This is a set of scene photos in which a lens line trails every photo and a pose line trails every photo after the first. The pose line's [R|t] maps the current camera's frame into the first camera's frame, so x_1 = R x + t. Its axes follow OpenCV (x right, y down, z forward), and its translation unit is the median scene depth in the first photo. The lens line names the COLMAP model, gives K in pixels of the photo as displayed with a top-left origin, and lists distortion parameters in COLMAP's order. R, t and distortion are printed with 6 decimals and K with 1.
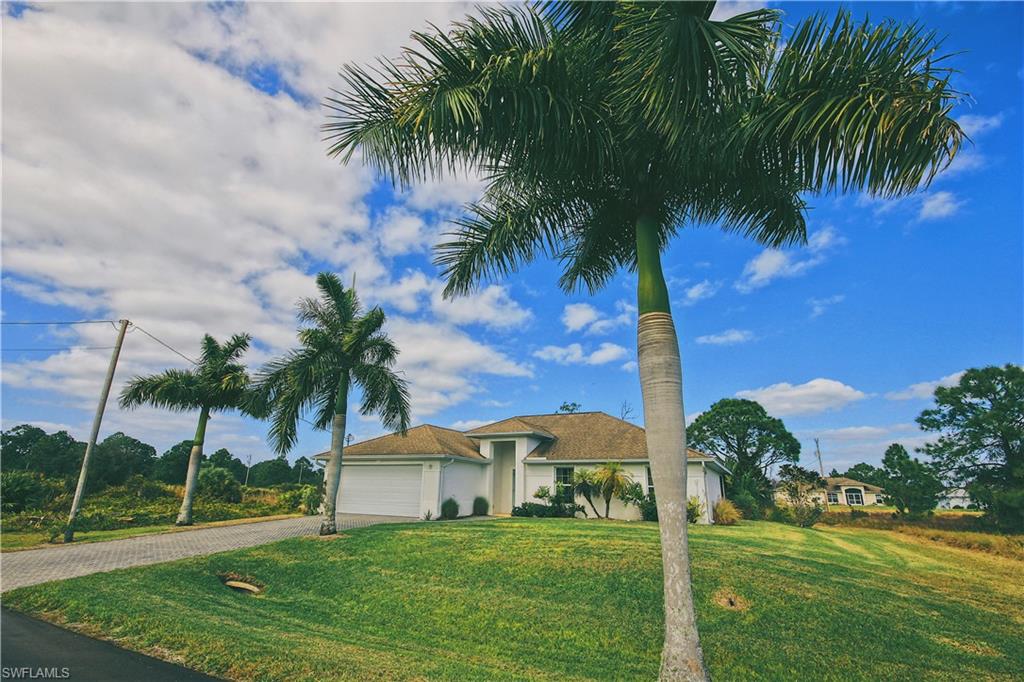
lens RADIAL K [[470.7, 0, 513.6], [0, 470.7, 346.1], [0, 0, 1]] dist [0.001139, -0.000695]
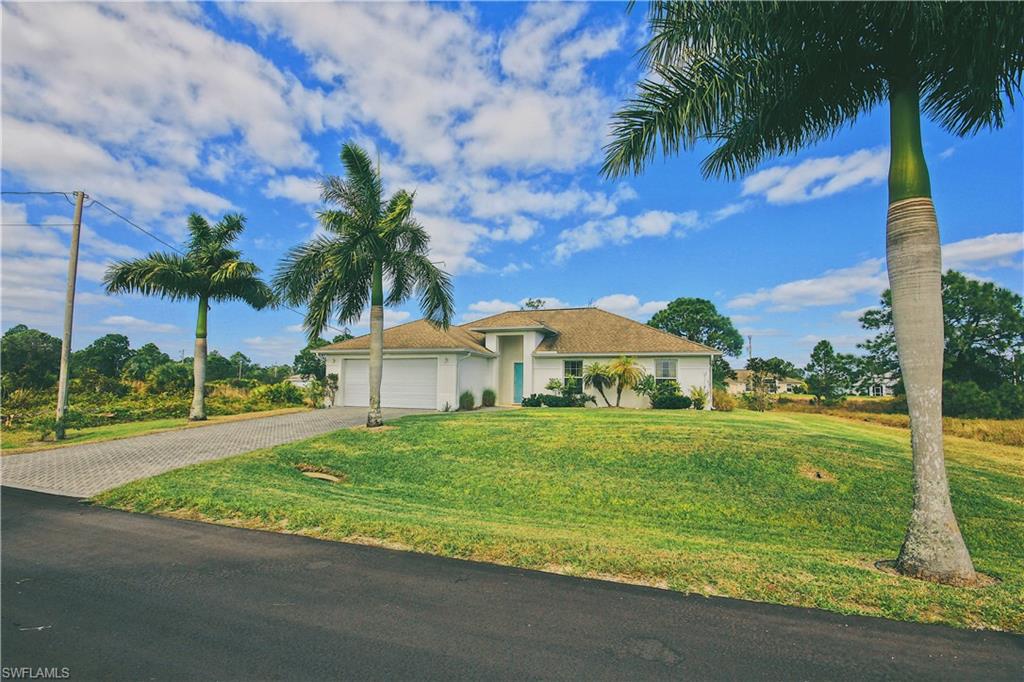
lens RADIAL K [[470.7, 0, 511.6], [0, 470.7, 344.5], [0, 0, 1]] dist [0.001139, -0.000695]
pose [[0.991890, 0.002823, 0.127064, -0.166373], [-0.029835, 0.976990, 0.211186, 0.010735], [-0.123544, -0.213265, 0.969152, 0.030112]]
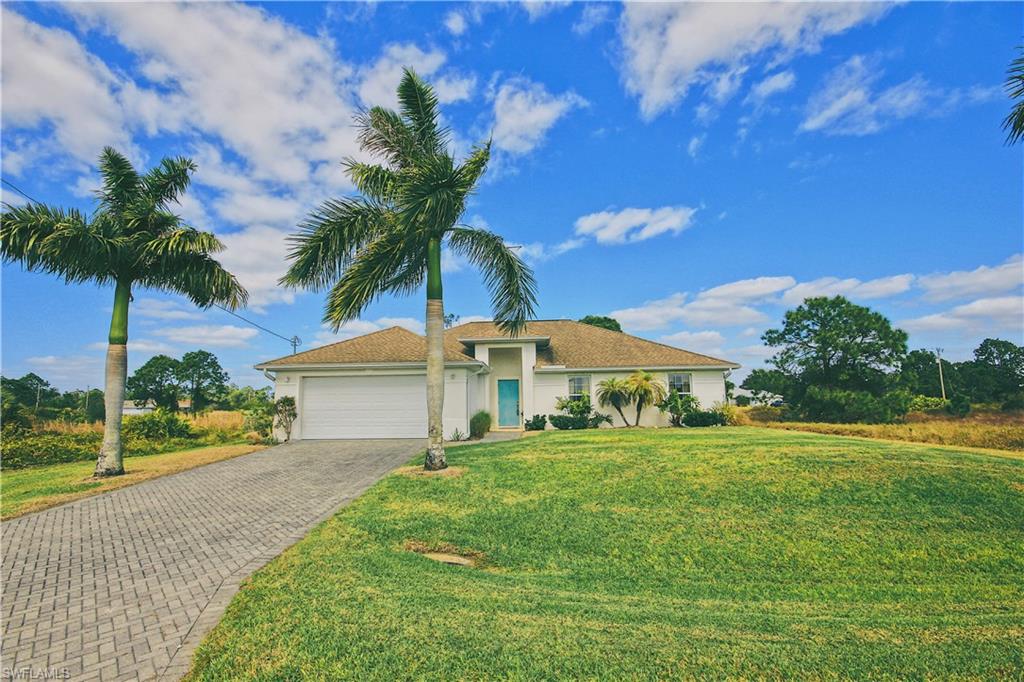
lens RADIAL K [[470.7, 0, 511.2], [0, 470.7, 346.3], [0, 0, 1]] dist [0.001139, -0.000695]
pose [[0.916987, 0.014998, 0.398635, -0.405090], [-0.085287, 0.983558, 0.159182, 0.070425], [-0.389693, -0.179967, 0.903189, 0.250380]]
